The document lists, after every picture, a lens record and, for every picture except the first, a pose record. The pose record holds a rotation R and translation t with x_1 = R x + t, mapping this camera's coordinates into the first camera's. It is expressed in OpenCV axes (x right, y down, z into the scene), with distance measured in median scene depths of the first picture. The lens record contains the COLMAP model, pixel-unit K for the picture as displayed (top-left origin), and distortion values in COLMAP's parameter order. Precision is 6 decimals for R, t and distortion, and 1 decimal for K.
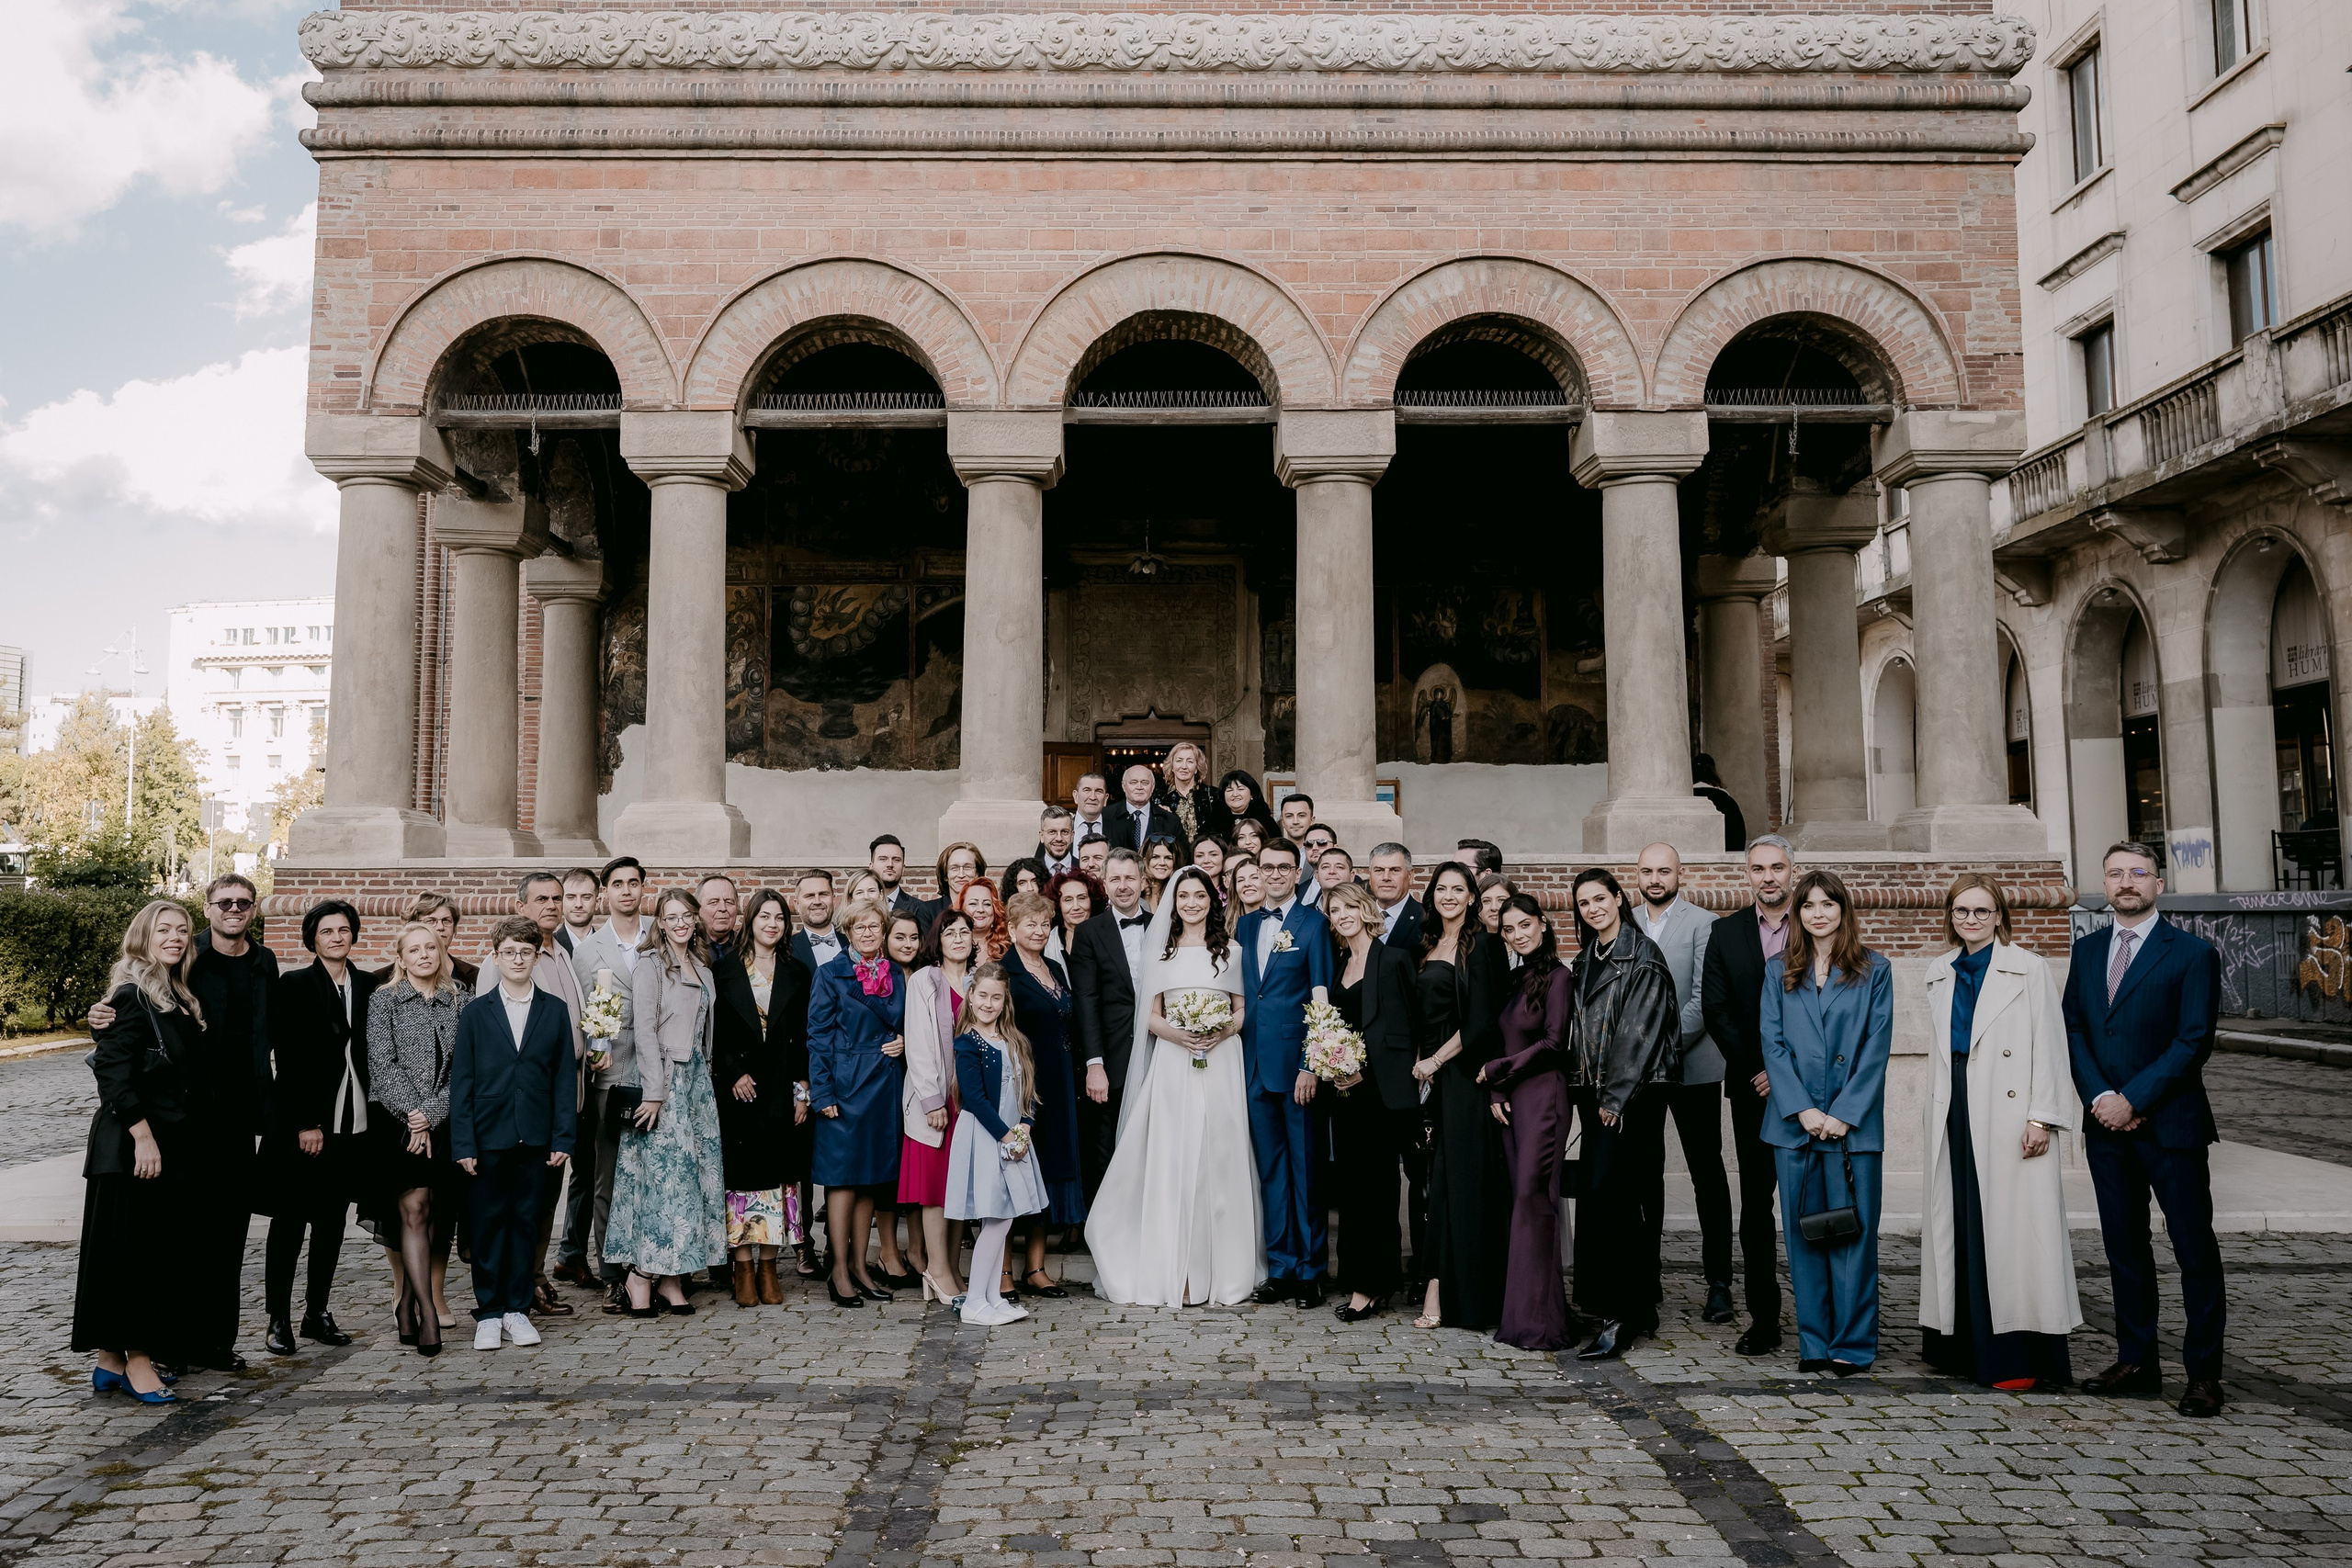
lens RADIAL K [[1892.2, 0, 1025.9], [0, 1892.2, 788.2], [0, 0, 1]] dist [0.015693, -0.012000]
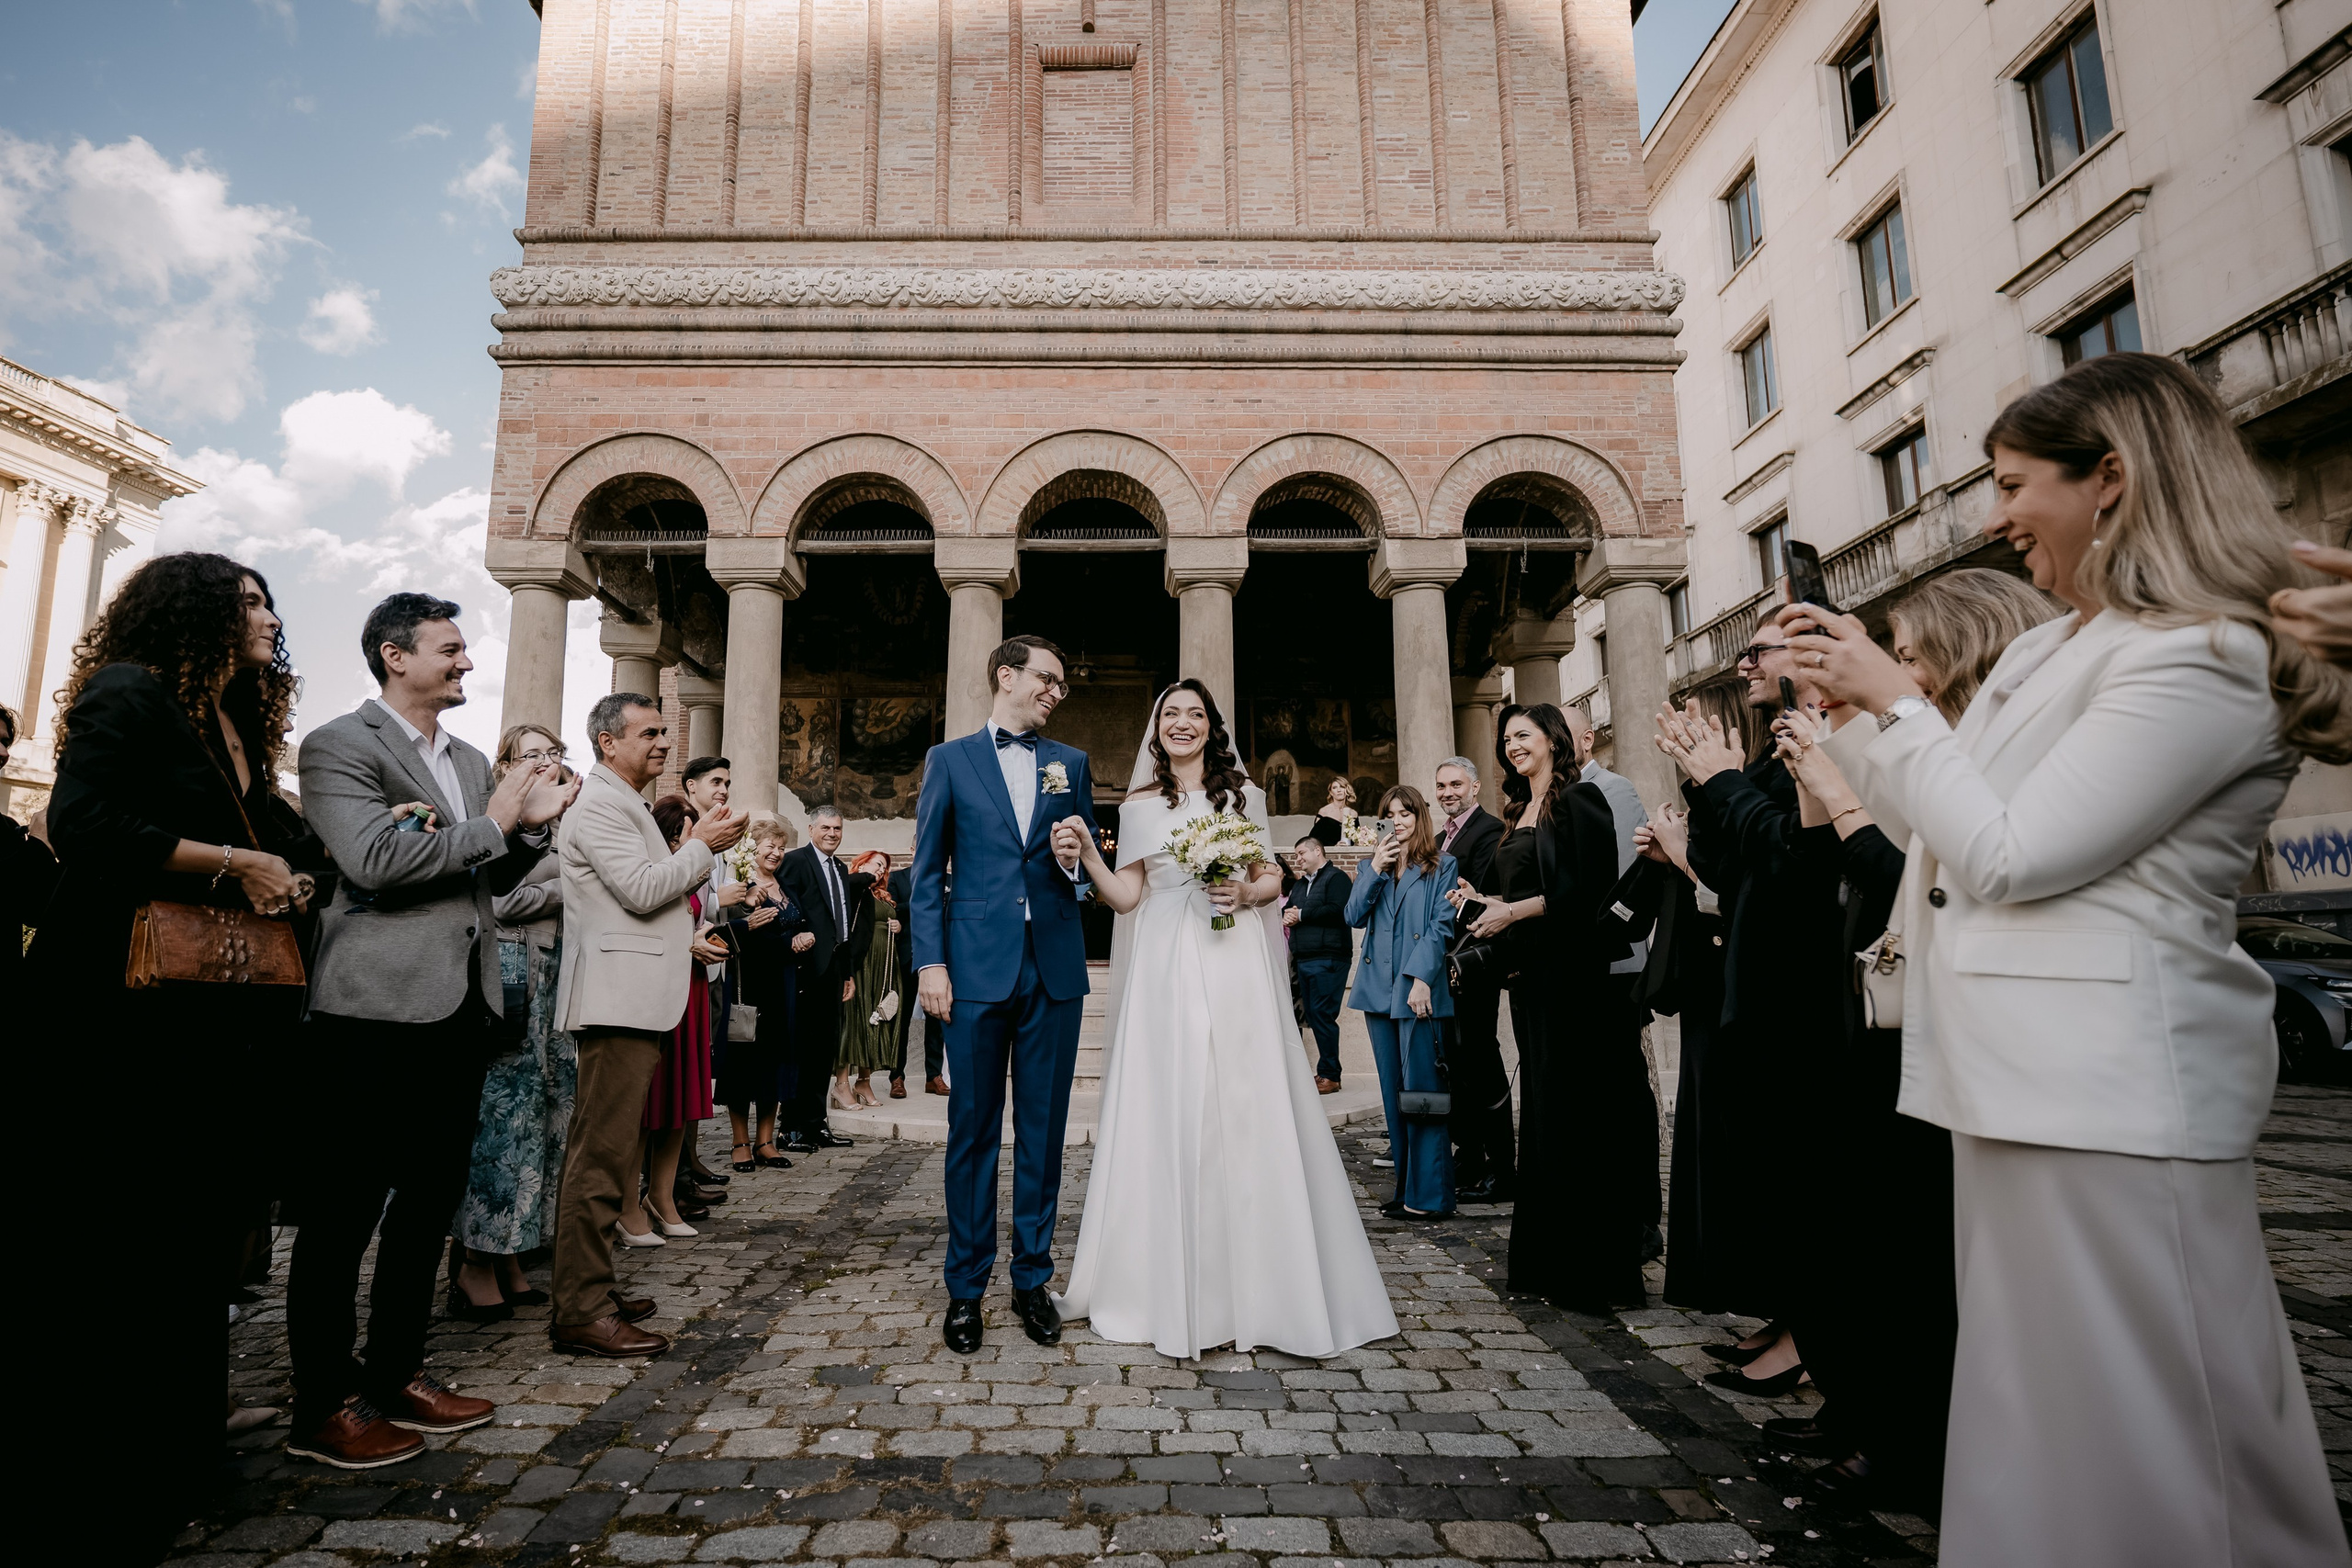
lens RADIAL K [[1089.2, 0, 1060.0], [0, 1089.2, 837.8], [0, 0, 1]] dist [-0.000272, 0.001269]
pose [[0.999914, 0.004216, 0.012406, 0.043277], [-0.003590, 0.998738, -0.050094, 0.067396], [-0.012601, 0.050045, 0.998667, 0.189610]]
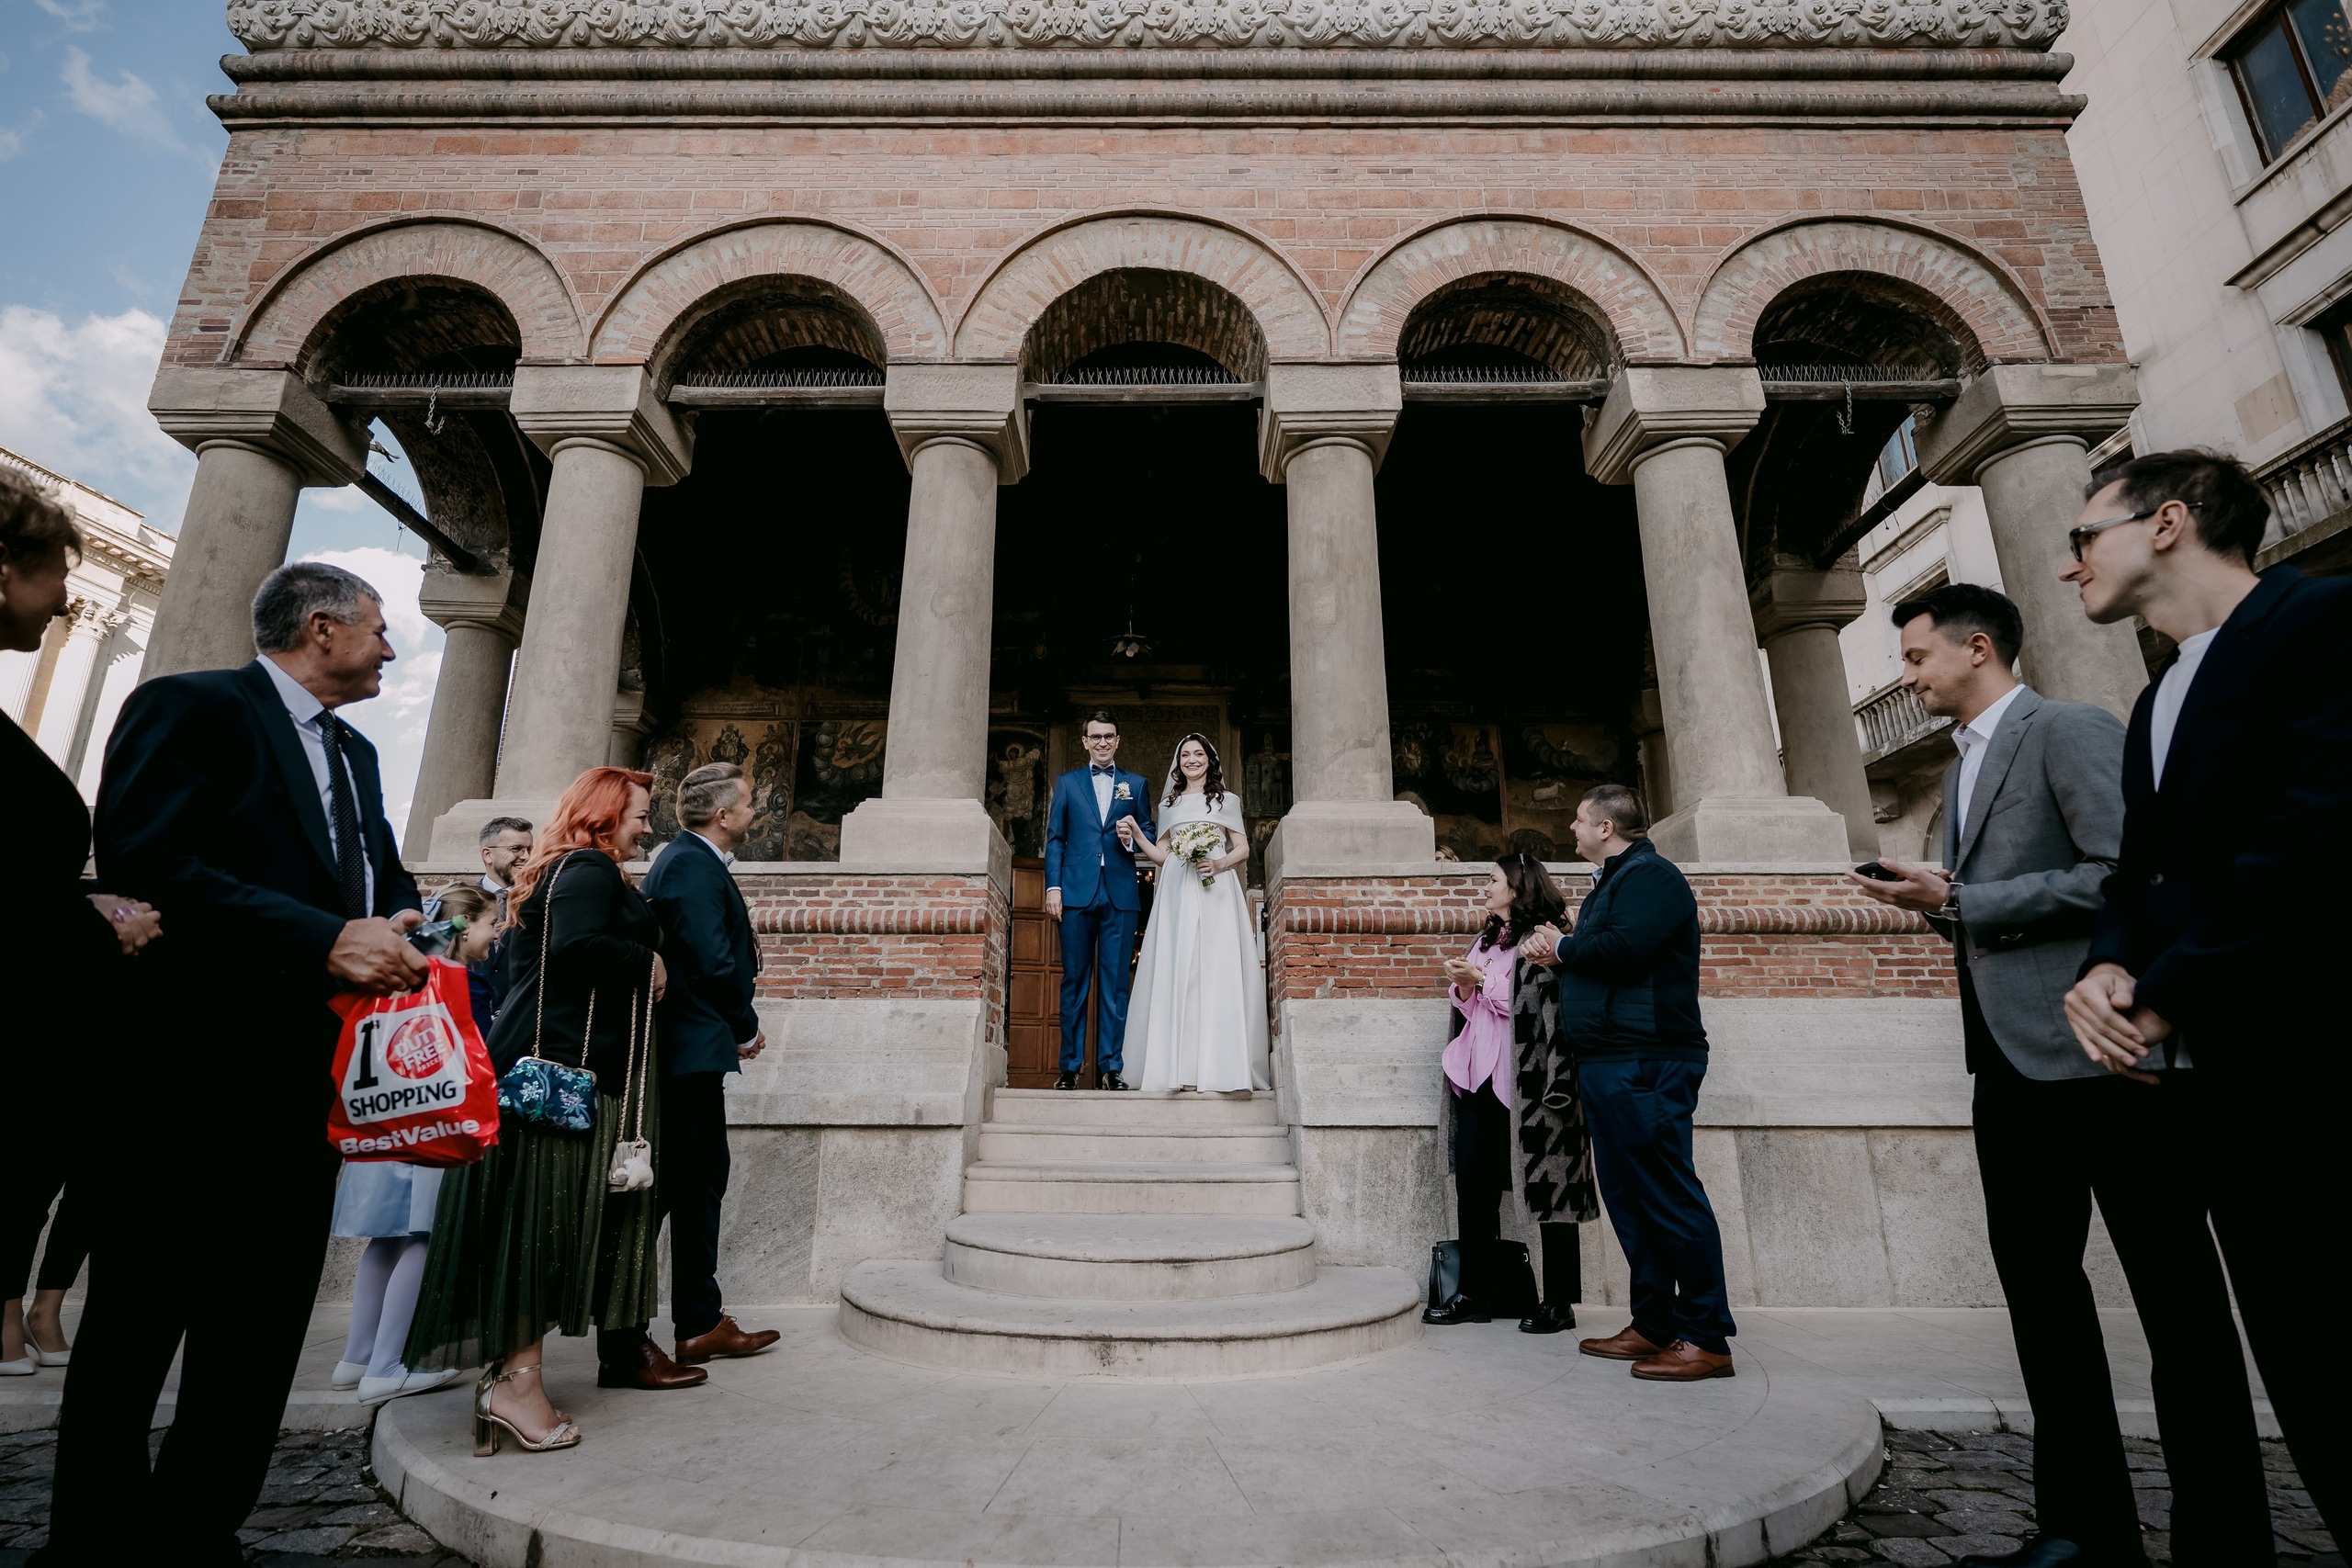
lens RADIAL K [[1089.2, 0, 1120.1], [0, 1089.2, 819.2], [0, 0, 1]] dist [-0.000272, 0.001269]
pose [[0.999760, 0.014269, 0.016648, 0.060455], [-0.010730, 0.980528, -0.196086, 0.102652], [-0.019122, 0.195860, 0.980445, 0.544427]]
